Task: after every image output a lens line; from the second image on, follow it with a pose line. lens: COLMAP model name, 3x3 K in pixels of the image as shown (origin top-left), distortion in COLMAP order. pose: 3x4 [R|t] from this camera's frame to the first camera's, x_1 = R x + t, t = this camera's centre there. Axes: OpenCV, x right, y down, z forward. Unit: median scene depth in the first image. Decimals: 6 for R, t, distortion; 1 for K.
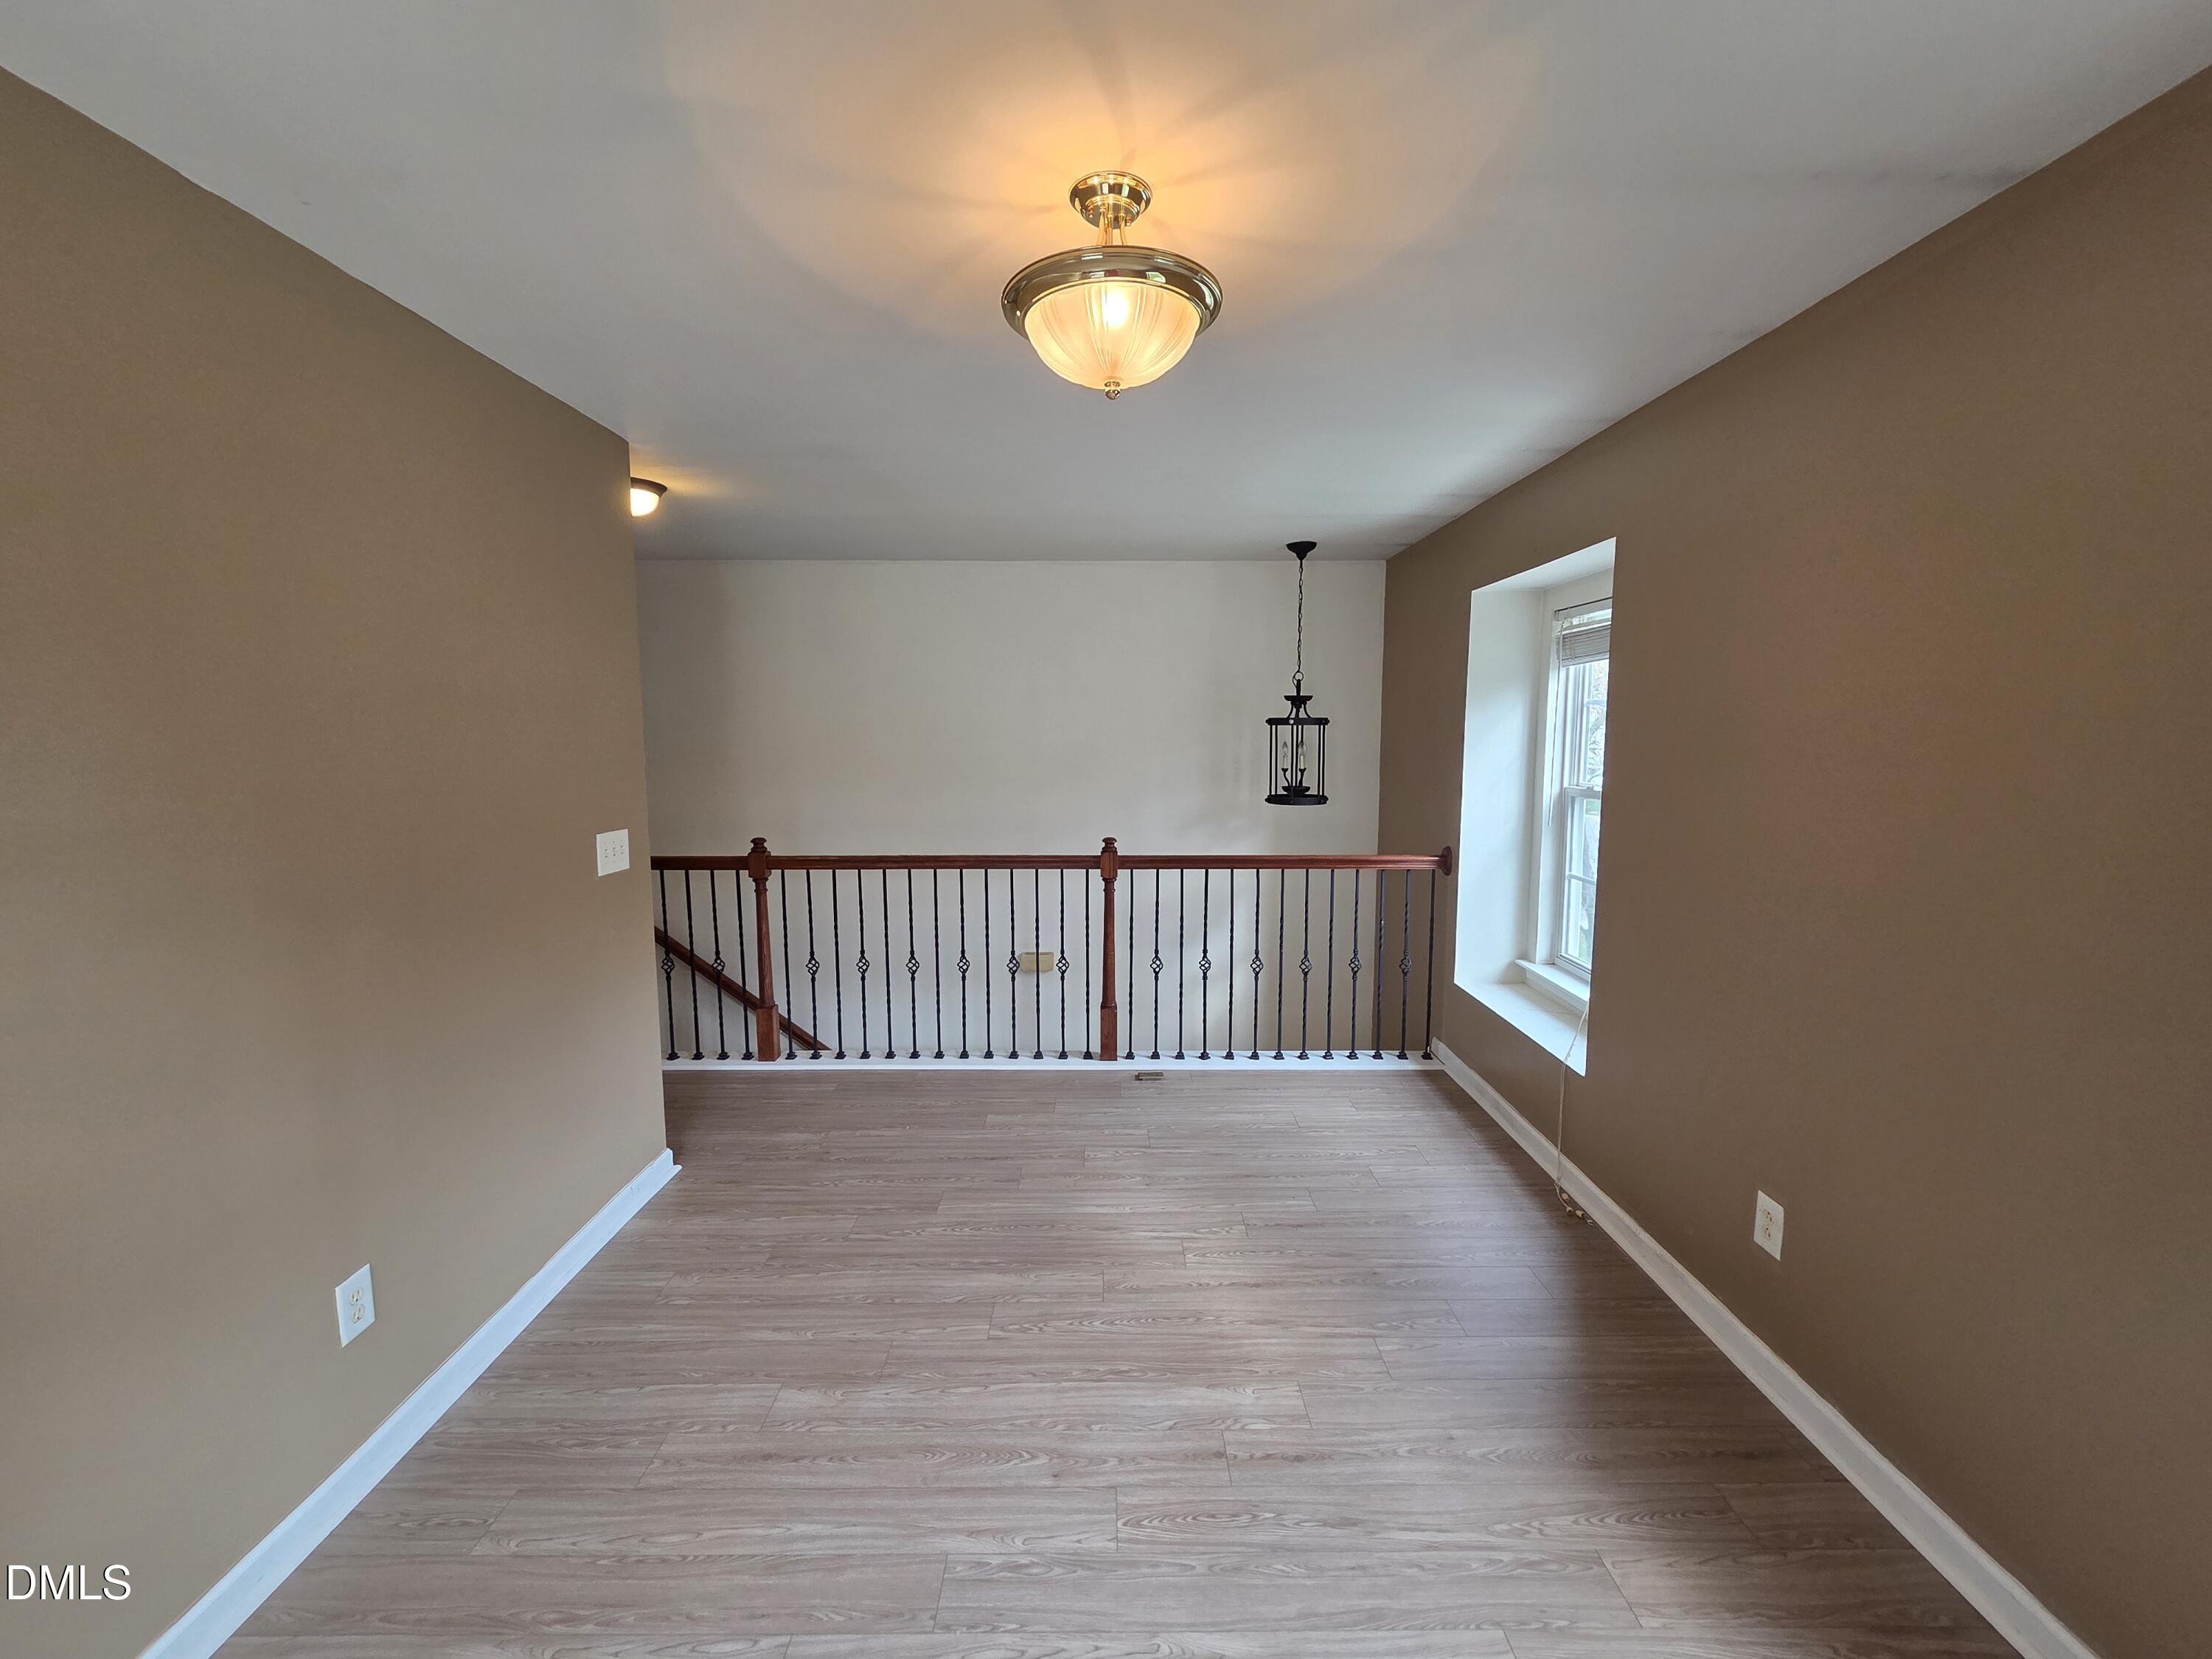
lens RADIAL K [[906.9, 0, 1106.0], [0, 906.9, 829.5], [0, 0, 1]] dist [-0.000390, 0.002644]
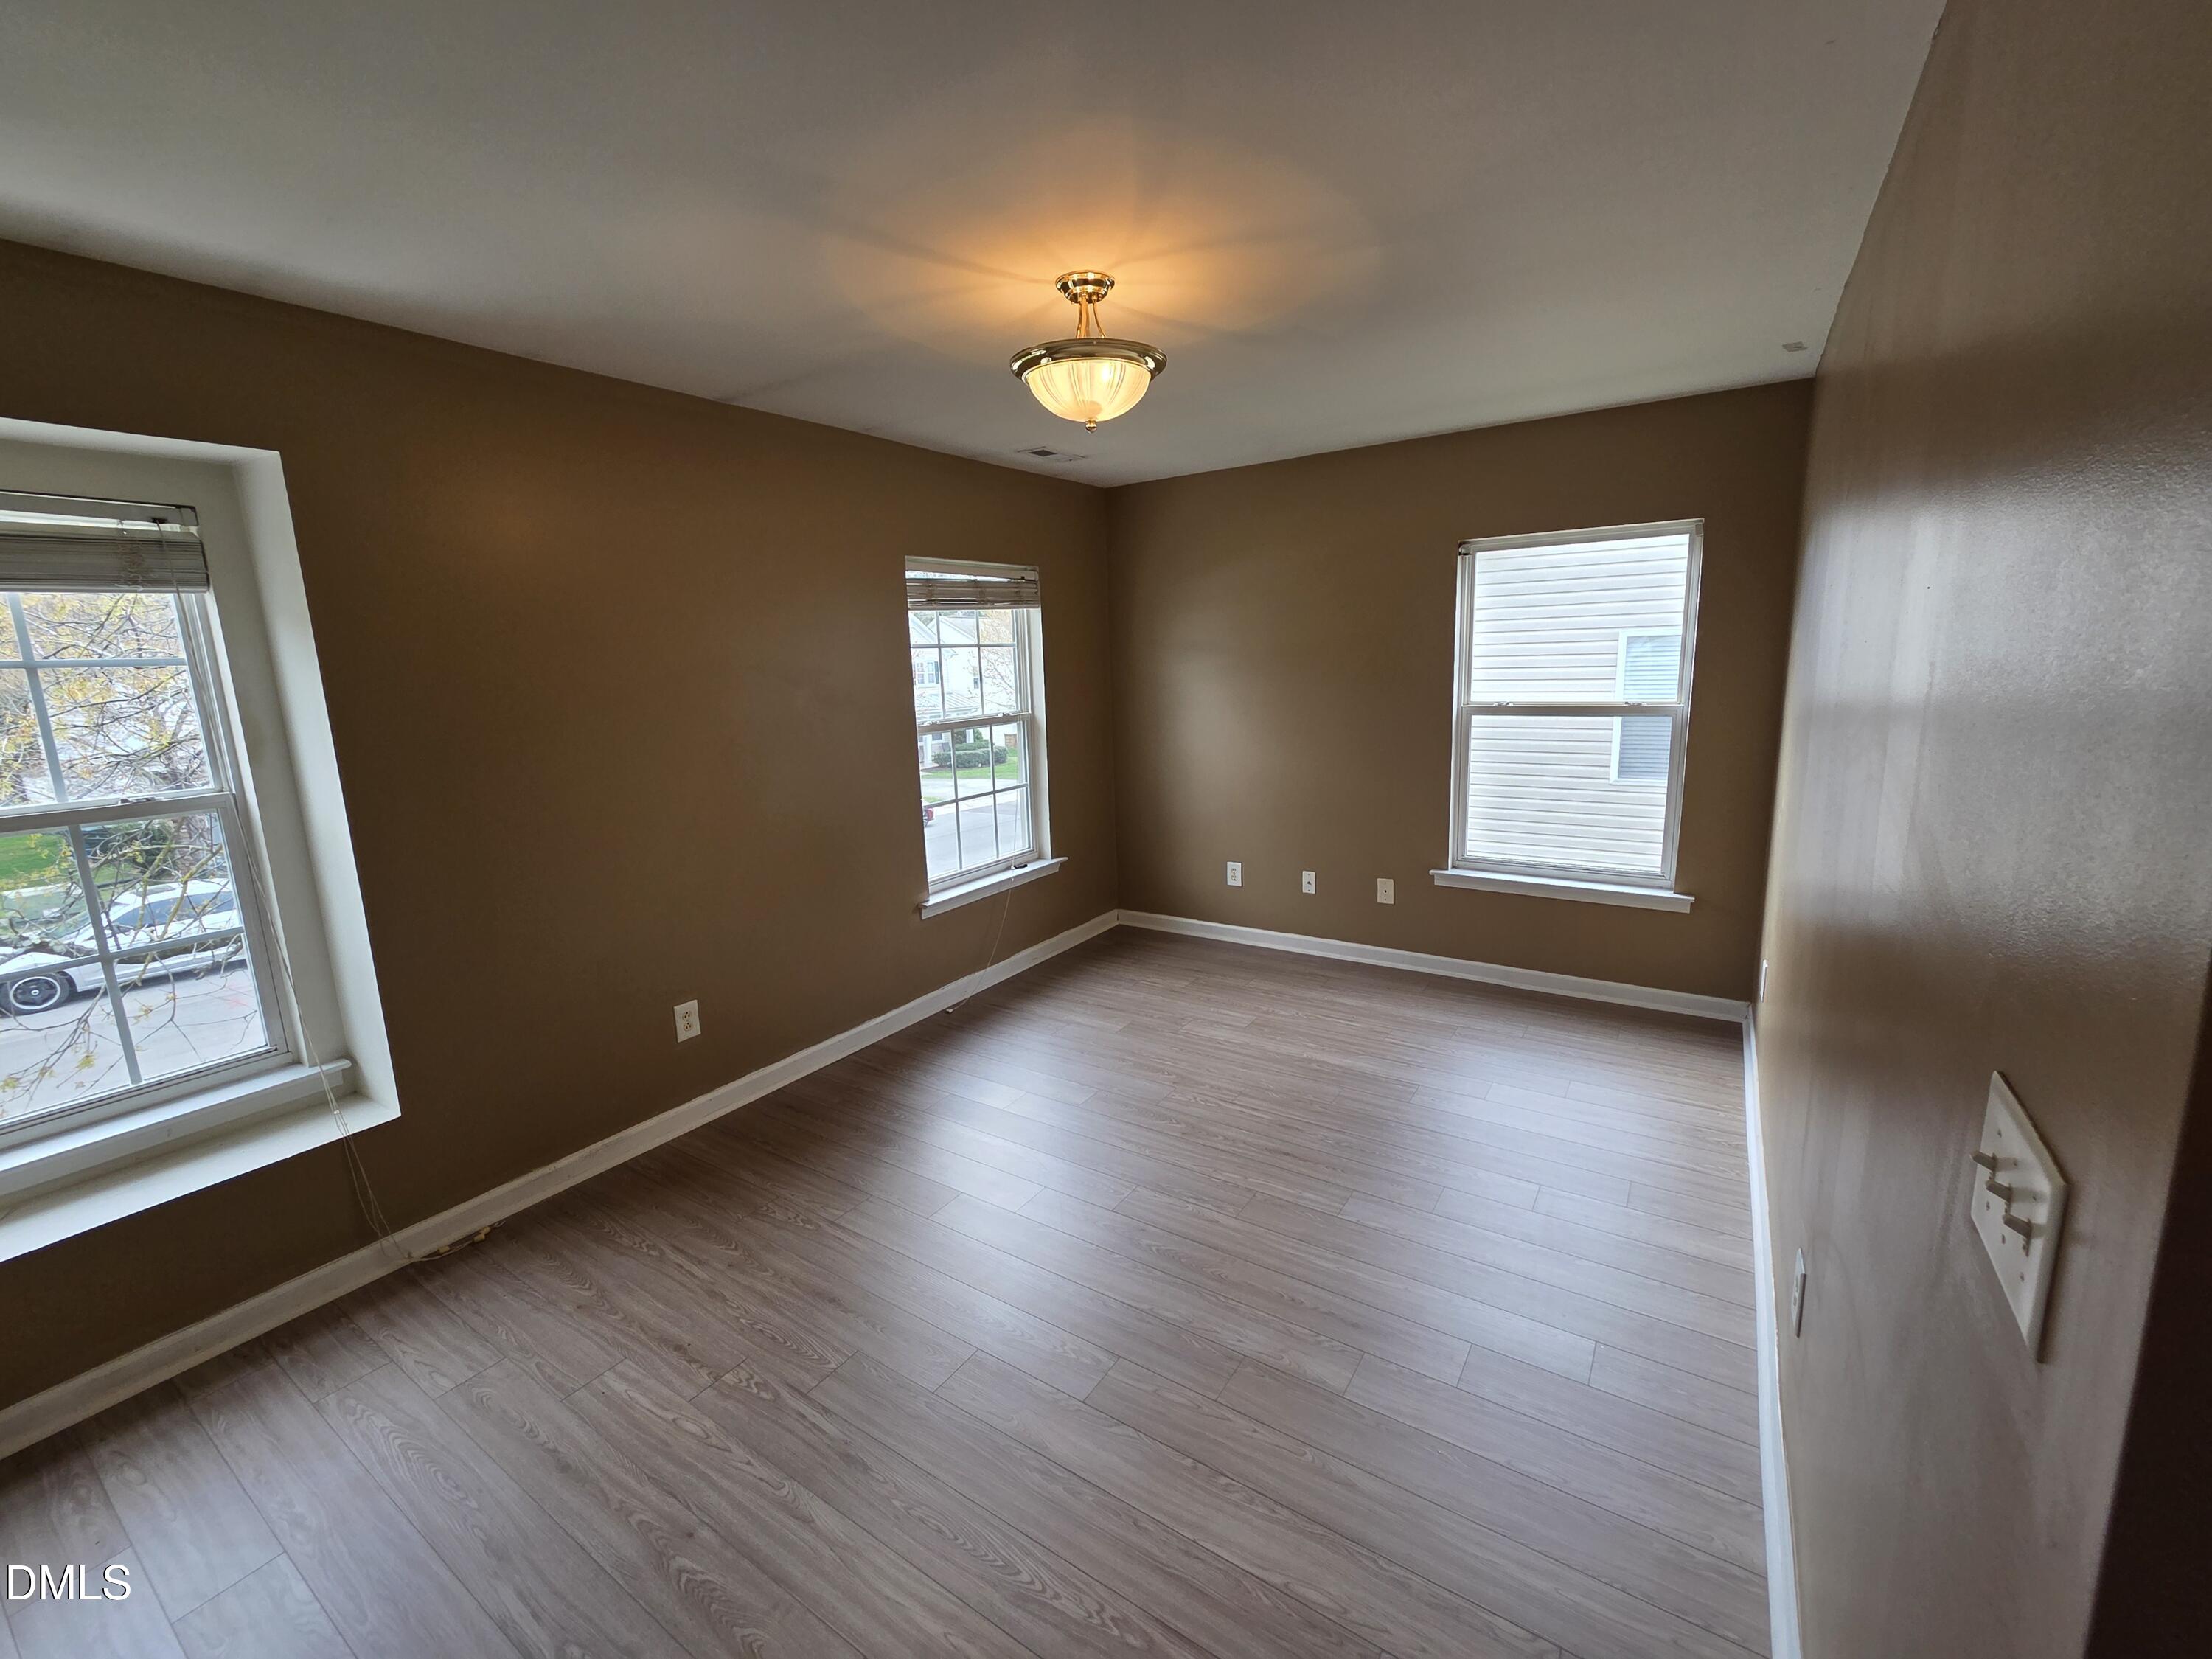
lens RADIAL K [[906.9, 0, 1106.0], [0, 906.9, 829.5], [0, 0, 1]] dist [-0.000390, 0.002644]
pose [[-0.827858, -0.068847, 0.556697, -0.632274], [0.107131, 0.954766, 0.277390, -0.196702], [-0.550613, 0.289279, -0.783035, 1.693897]]
